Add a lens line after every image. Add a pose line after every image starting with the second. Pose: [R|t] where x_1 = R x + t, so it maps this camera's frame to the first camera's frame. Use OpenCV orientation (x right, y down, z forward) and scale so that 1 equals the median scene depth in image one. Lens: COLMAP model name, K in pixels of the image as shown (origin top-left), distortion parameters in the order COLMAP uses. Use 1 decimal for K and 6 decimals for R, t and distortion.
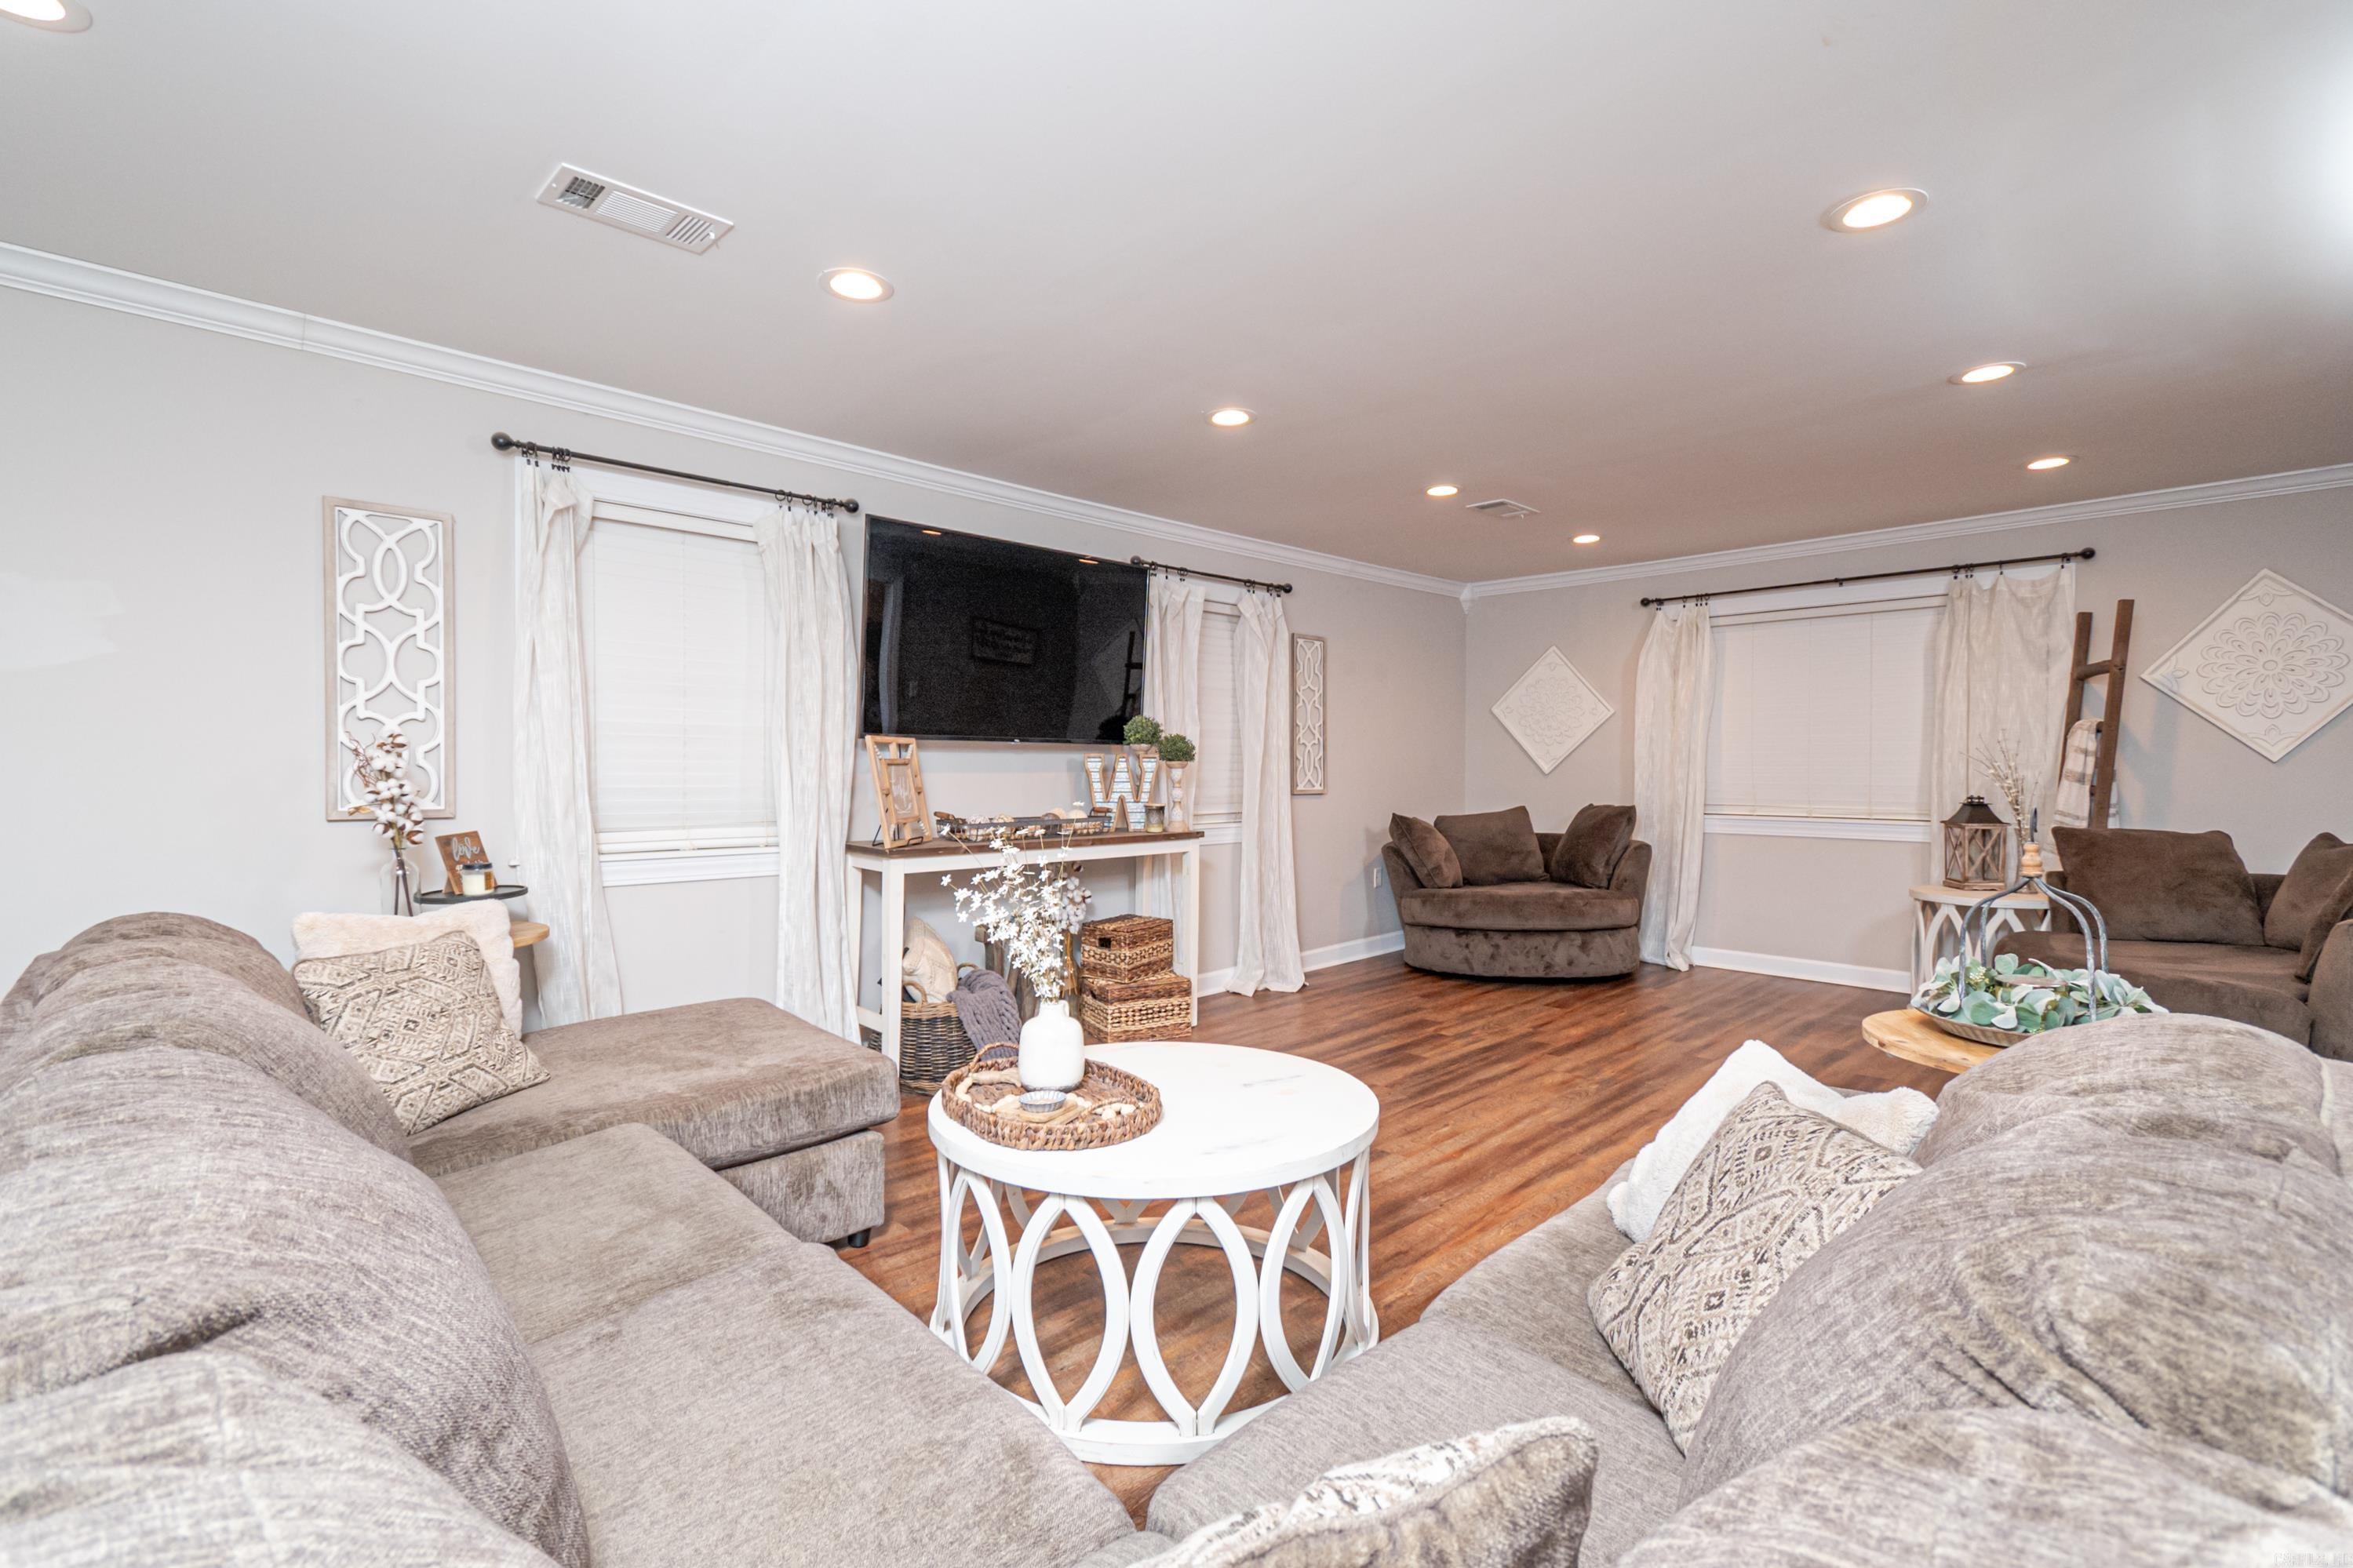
lens RADIAL K [[1049.8, 0, 1183.7], [0, 1049.8, 780.3], [0, 0, 1]] dist [-0.000968, -0.000127]
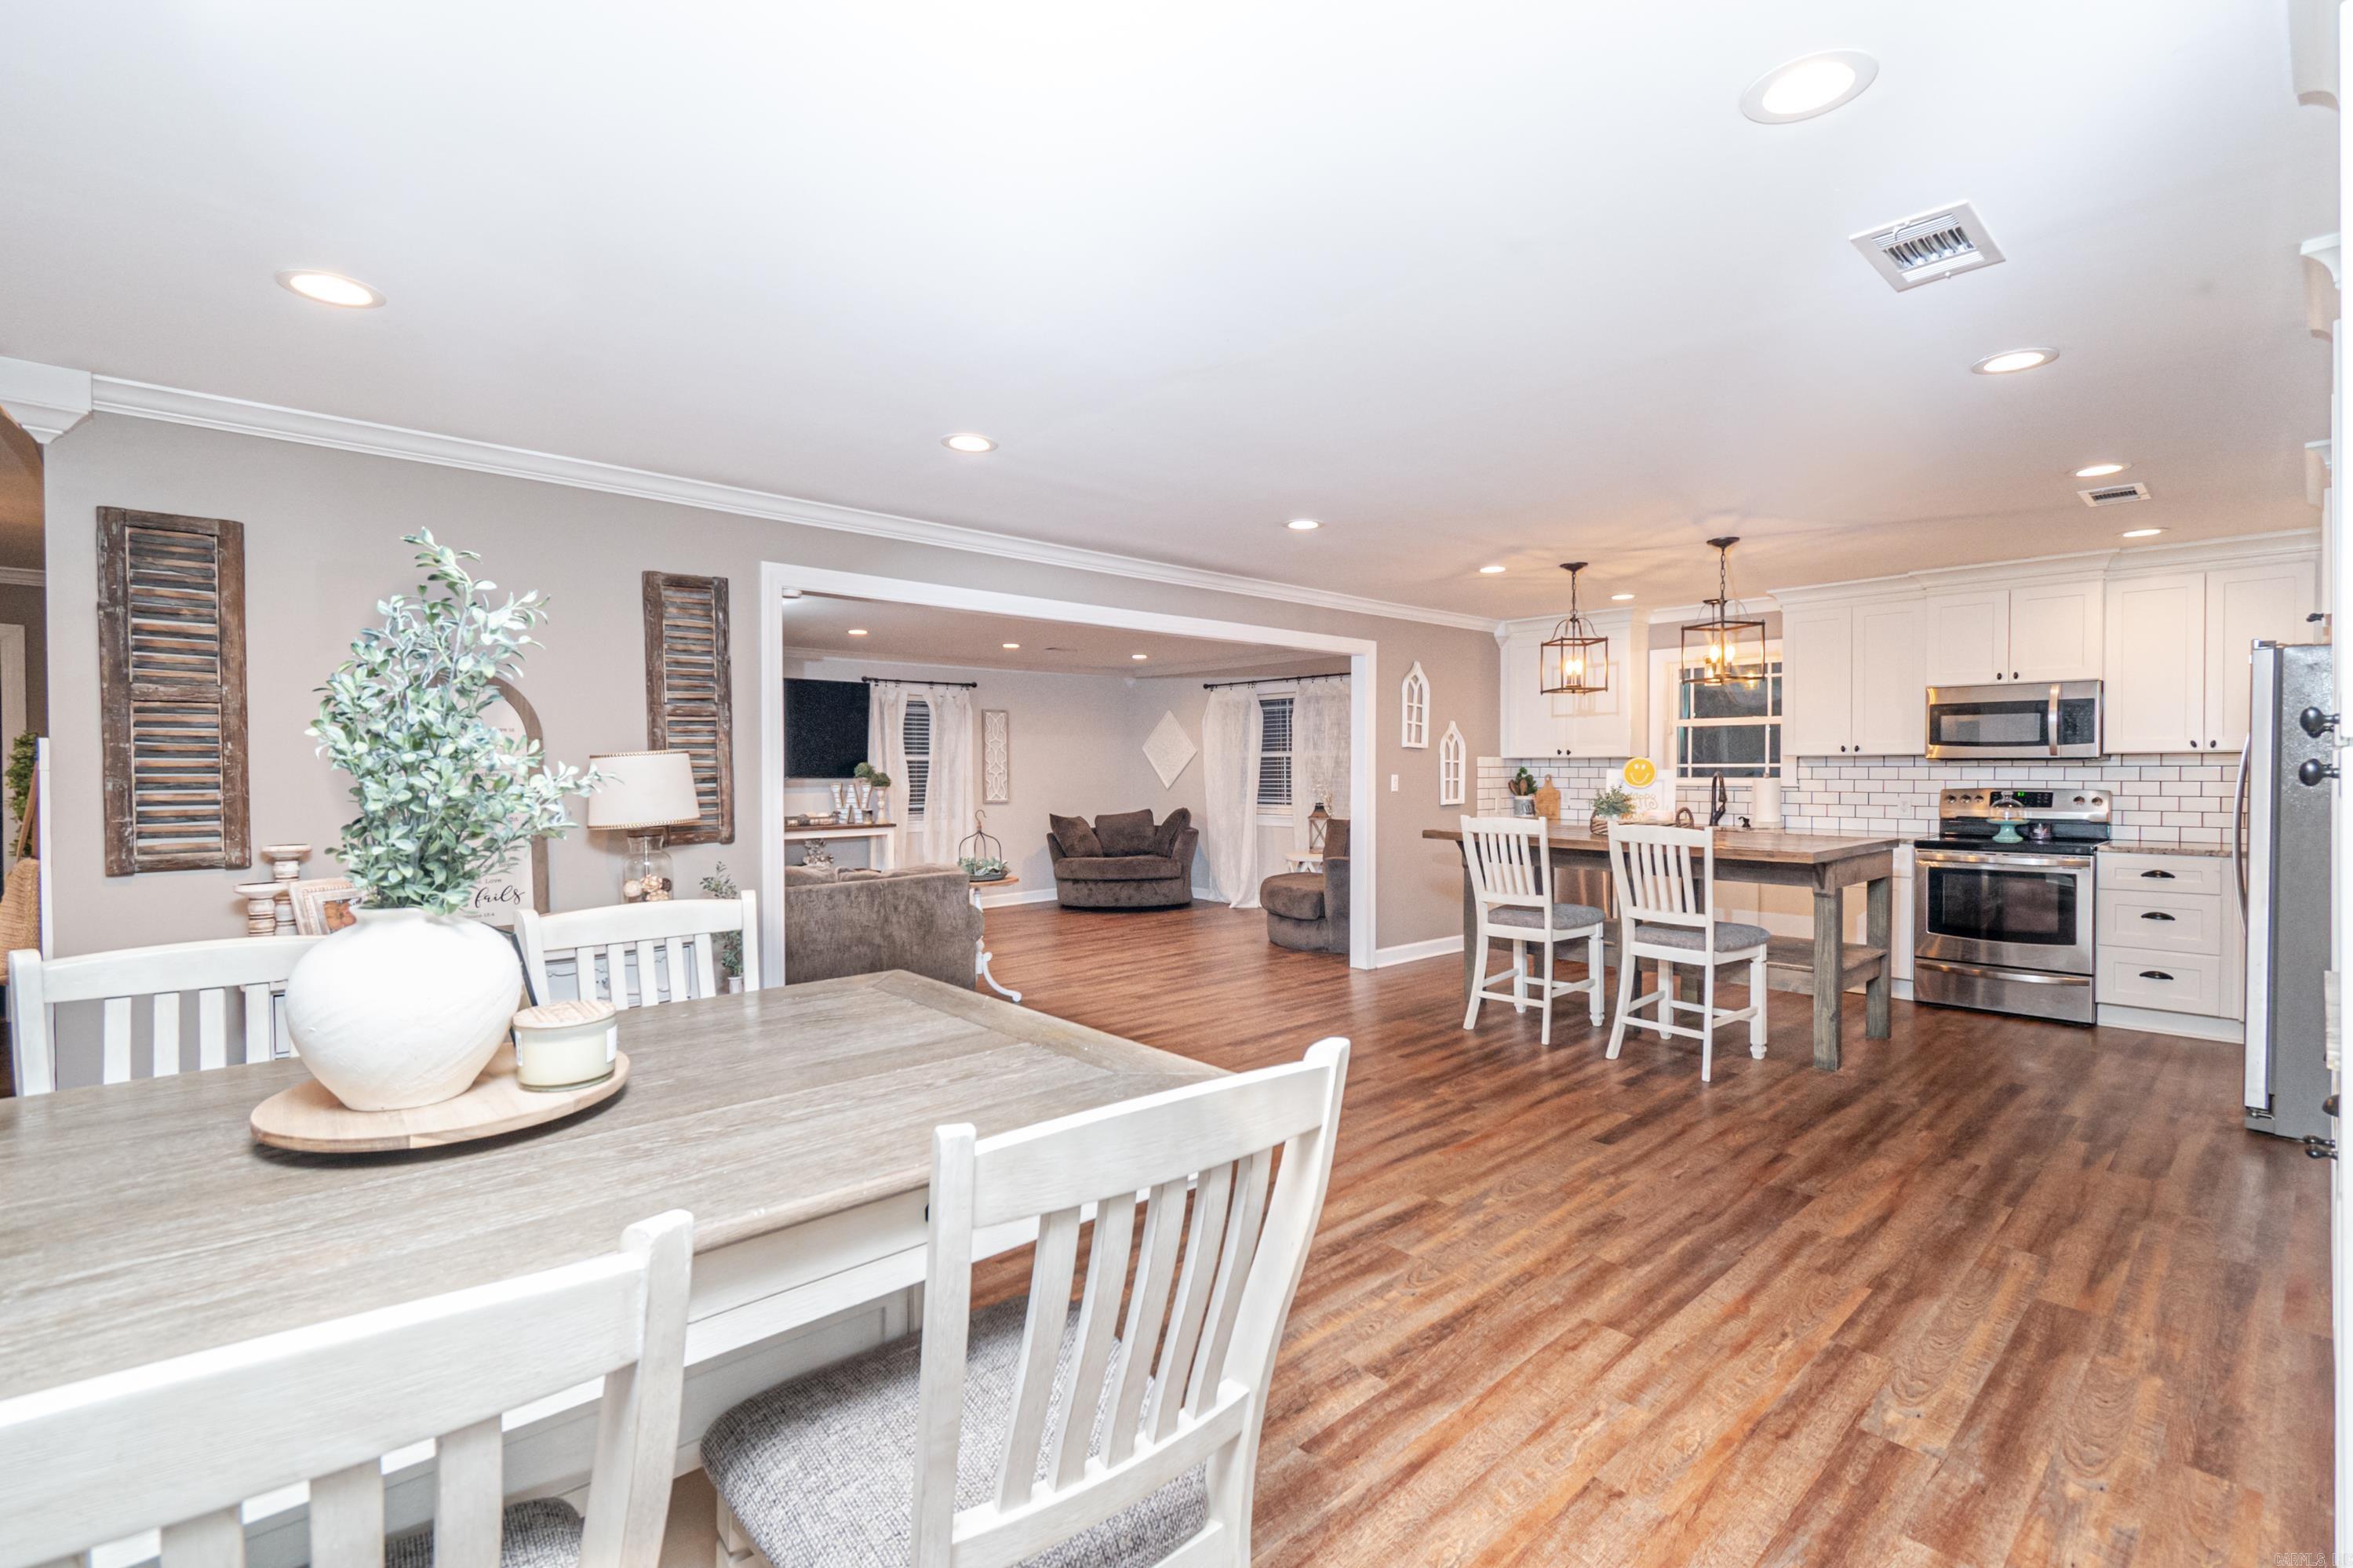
lens RADIAL K [[1049.8, 0, 1183.7], [0, 1049.8, 780.3], [0, 0, 1]] dist [-0.000968, -0.000127]
pose [[0.999739, -0.006704, 0.021840, 0.415097], [0.006808, 0.999966, -0.004676, -0.014352], [-0.021808, 0.004824, 0.999751, -0.755916]]
